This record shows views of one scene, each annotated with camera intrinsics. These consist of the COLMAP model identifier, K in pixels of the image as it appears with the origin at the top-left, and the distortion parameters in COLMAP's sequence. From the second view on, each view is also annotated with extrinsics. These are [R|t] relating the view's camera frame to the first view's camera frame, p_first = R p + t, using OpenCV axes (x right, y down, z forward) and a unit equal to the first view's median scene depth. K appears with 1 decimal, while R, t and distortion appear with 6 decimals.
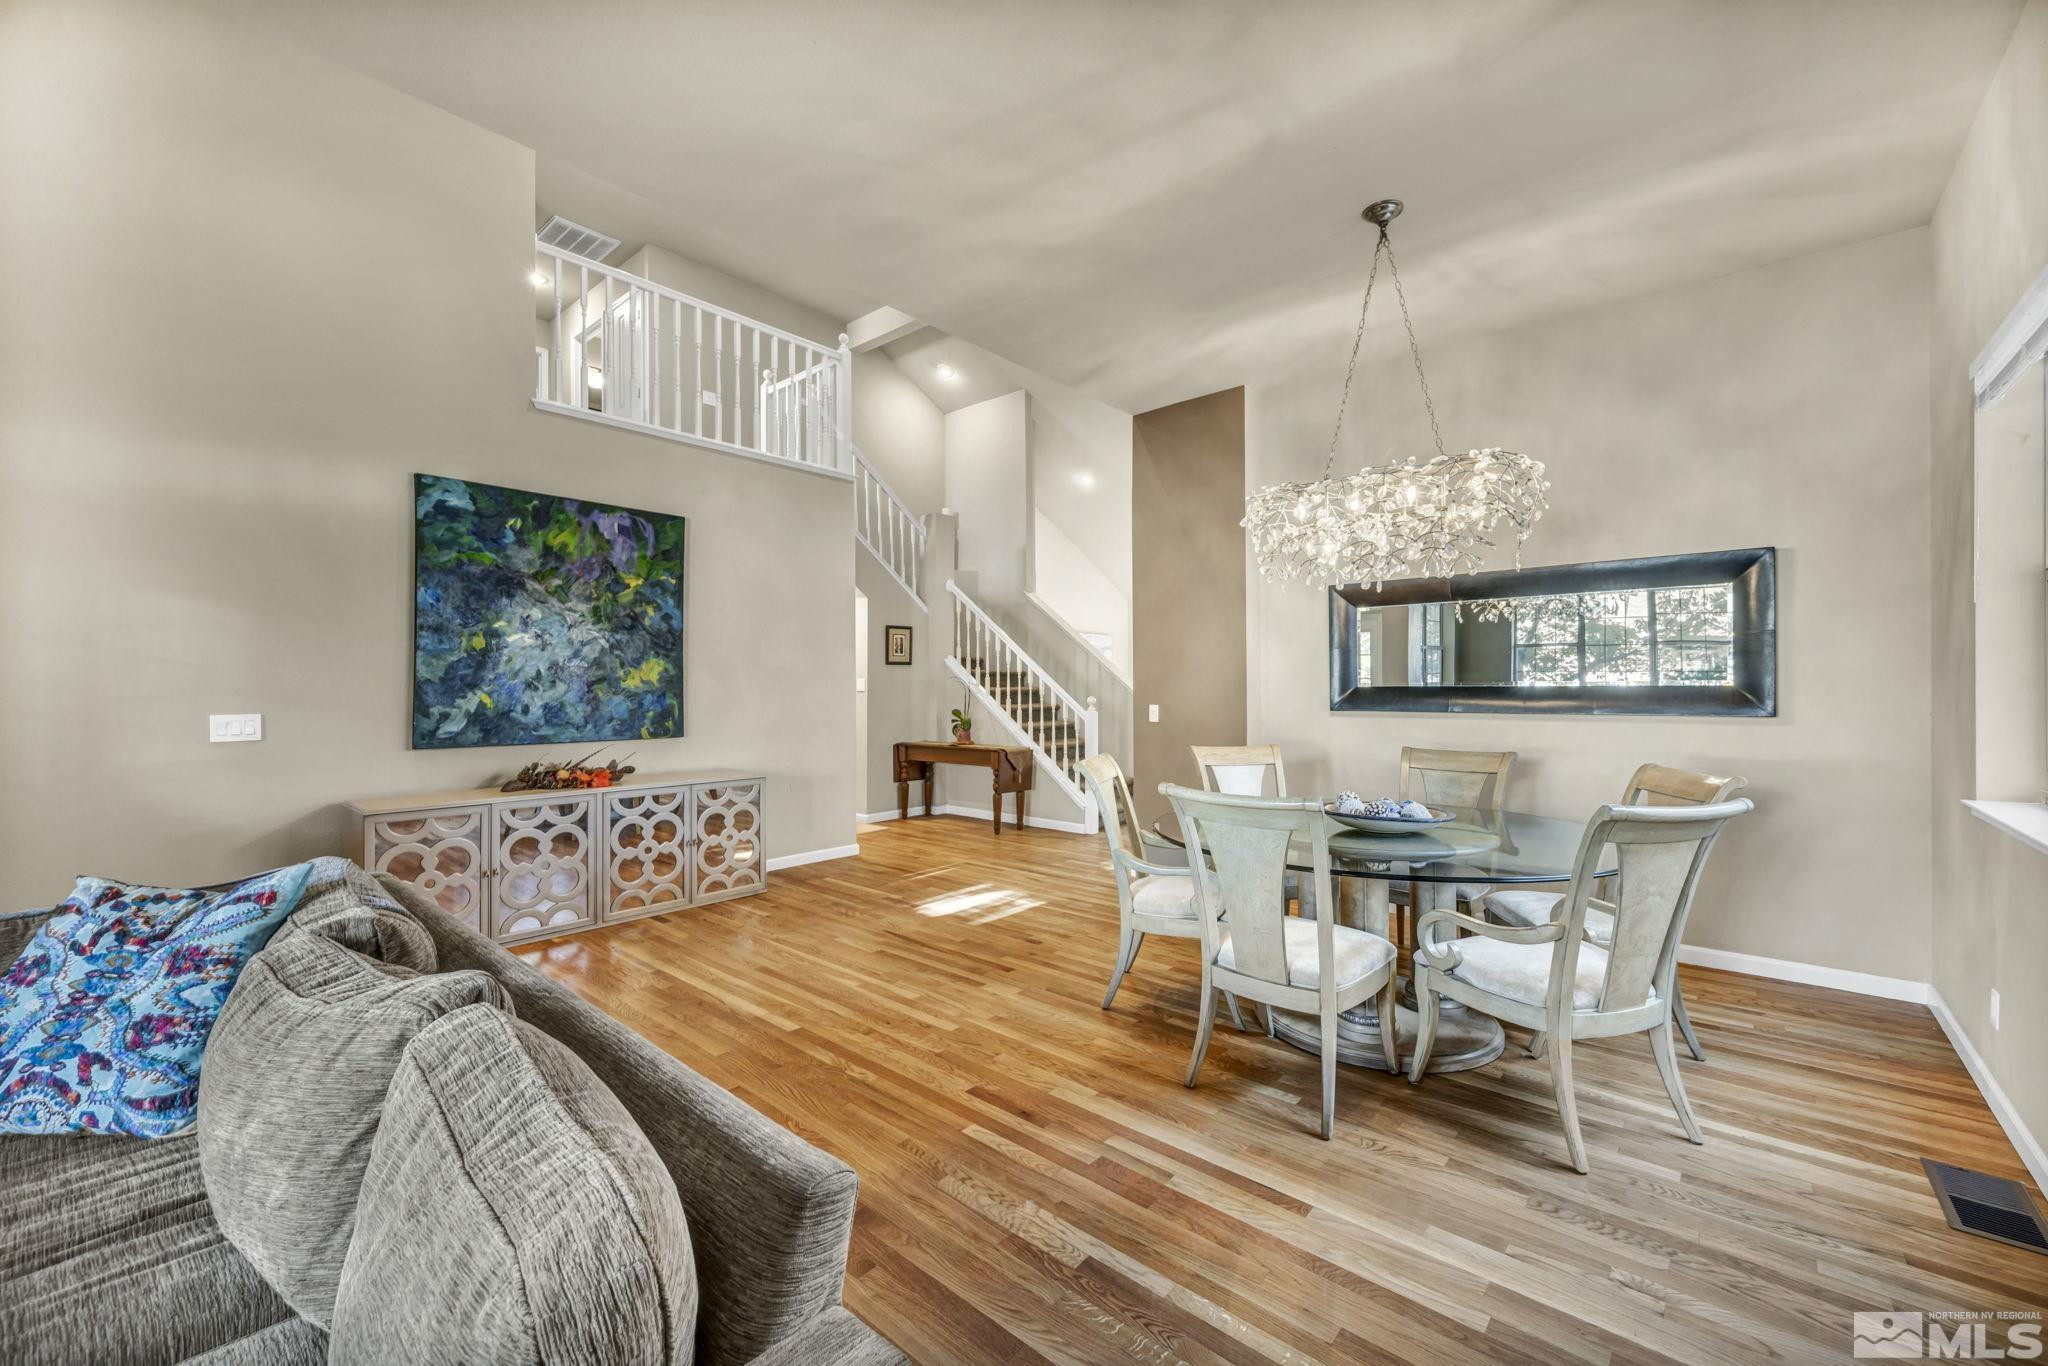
lens RADIAL K [[818.7, 0, 1026.2], [0, 818.7, 689.8], [0, 0, 1]] dist [0.000951, -0.000563]
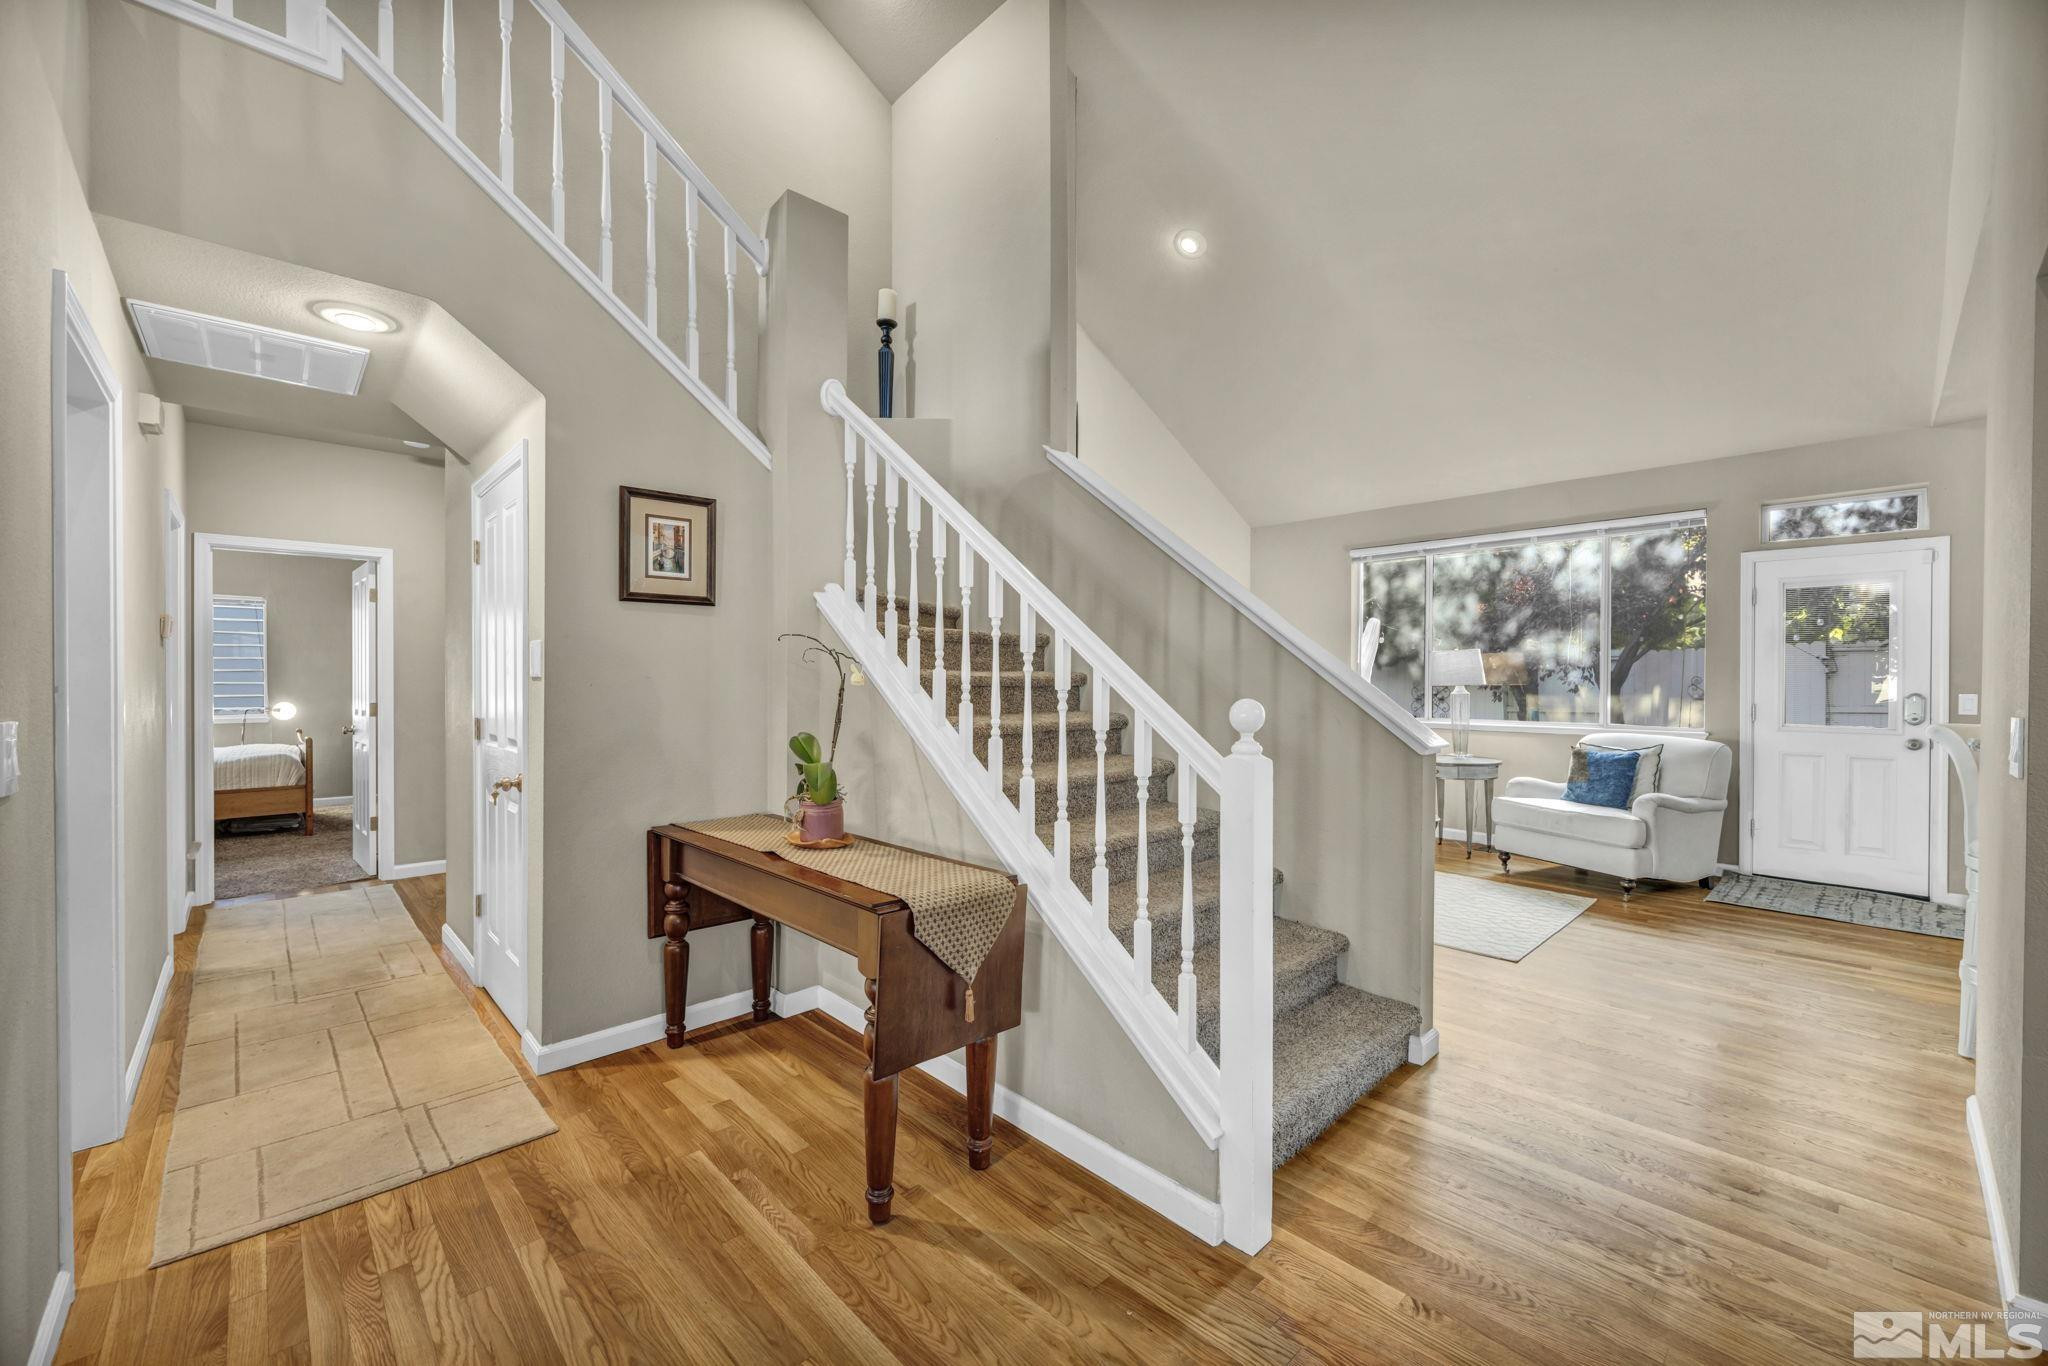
lens RADIAL K [[818.7, 0, 1024.7], [0, 818.7, 692.0], [0, 0, 1]] dist [0.000951, -0.000563]
pose [[0.996027, 0.007161, -0.088767, 0.048089], [-0.006643, 0.999959, 0.006130, 0.007741], [0.088807, -0.005516, 0.996034, 1.045060]]
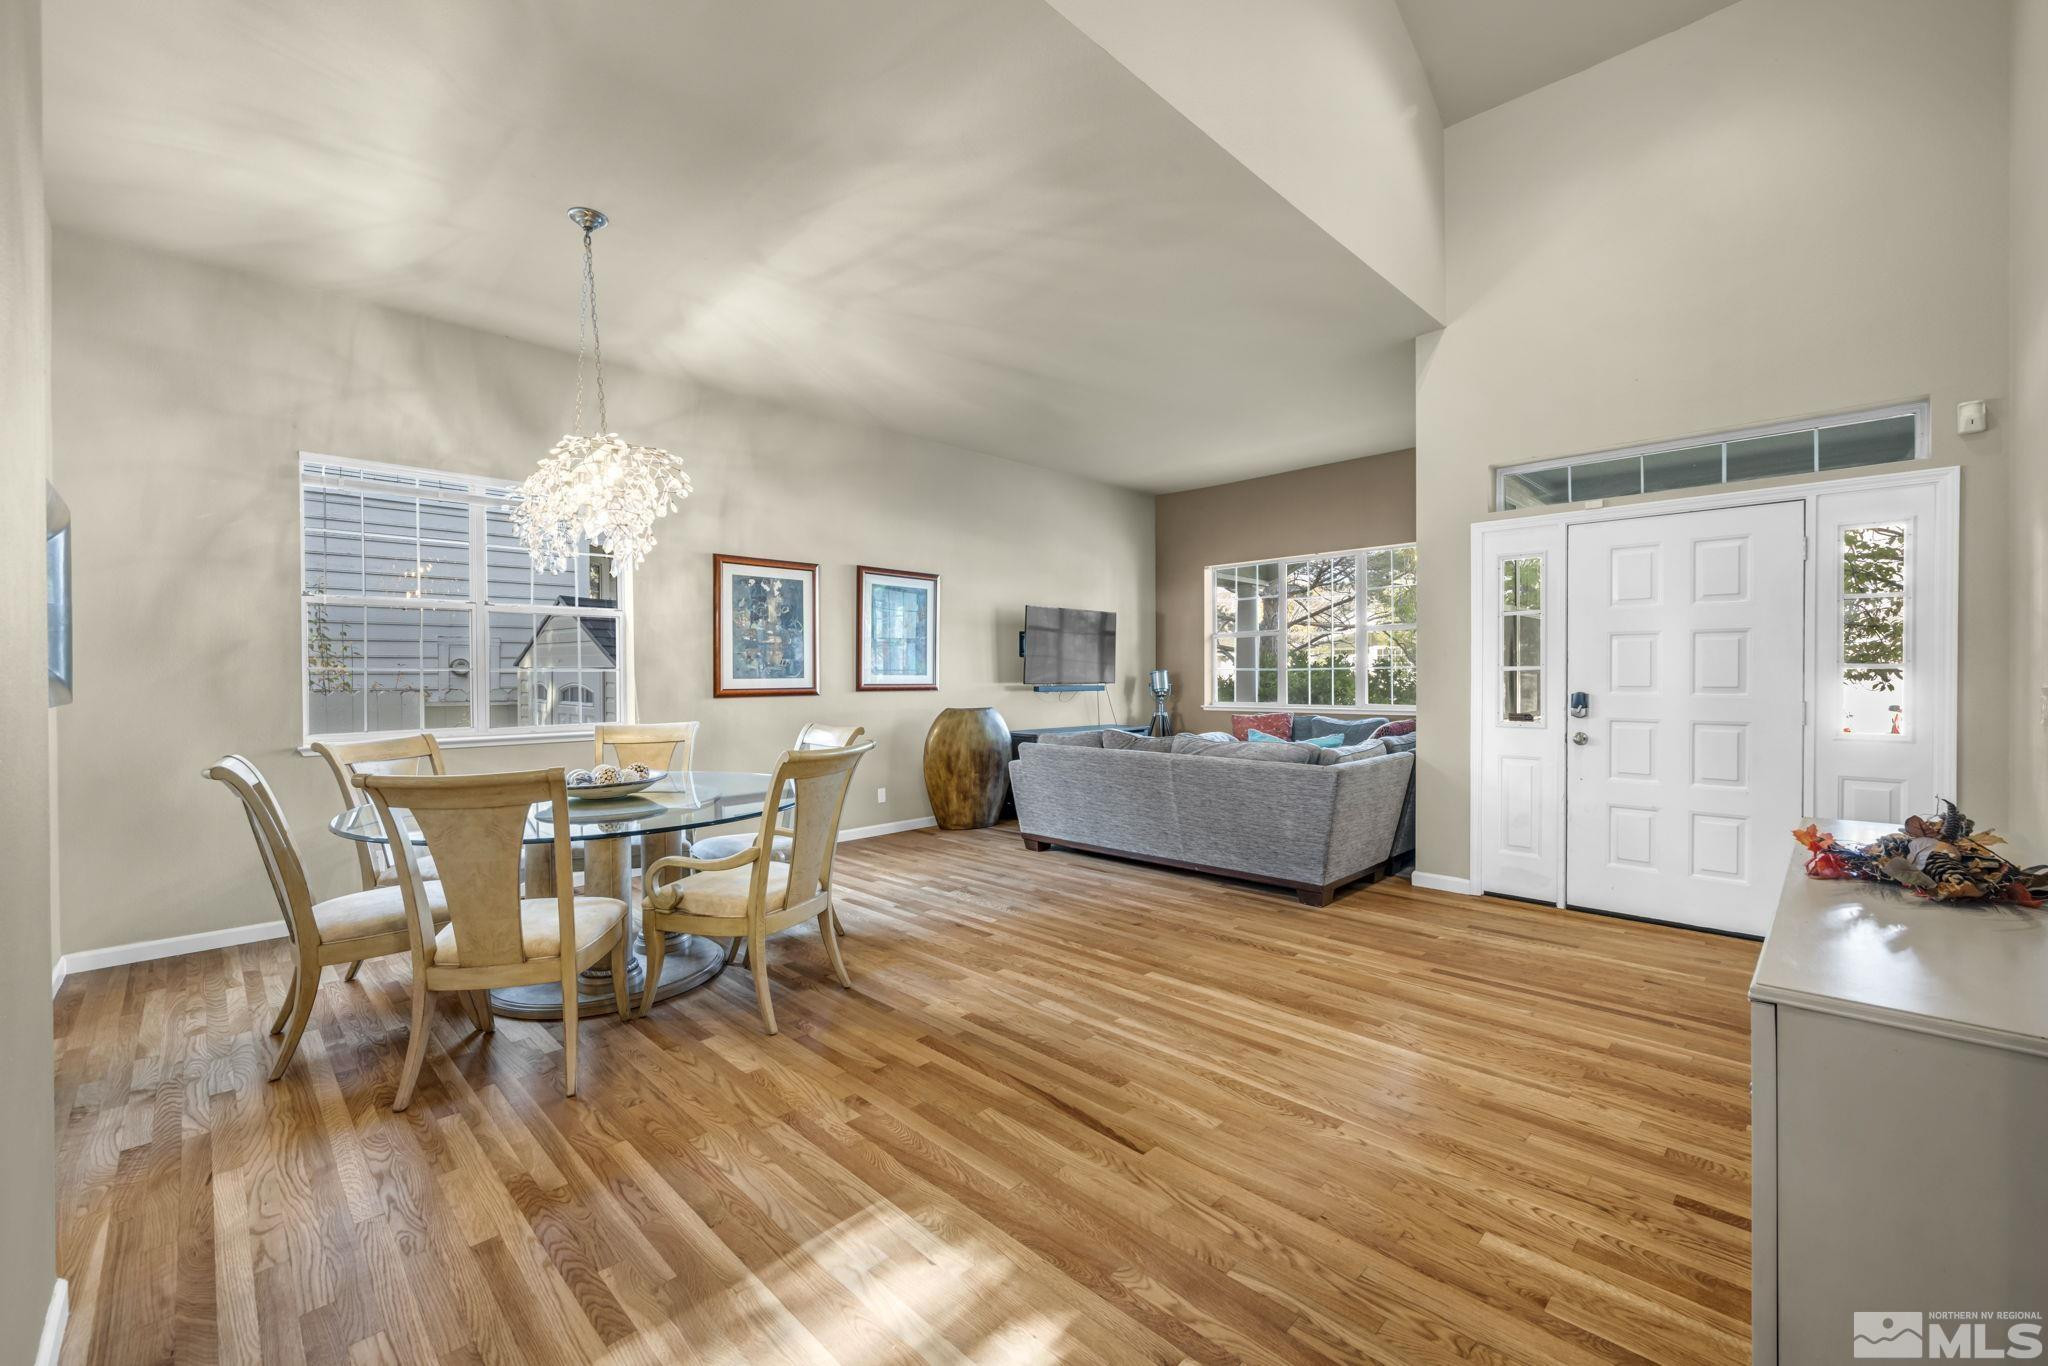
lens RADIAL K [[818.7, 0, 1034.8], [0, 818.7, 683.1], [0, 0, 1]] dist [0.000951, -0.000563]
pose [[-0.998414, 0.007260, 0.055826, -0.124762], [0.007529, 0.999961, 0.004610, 0.016813], [-0.055790, 0.005023, -0.998430, 1.321804]]
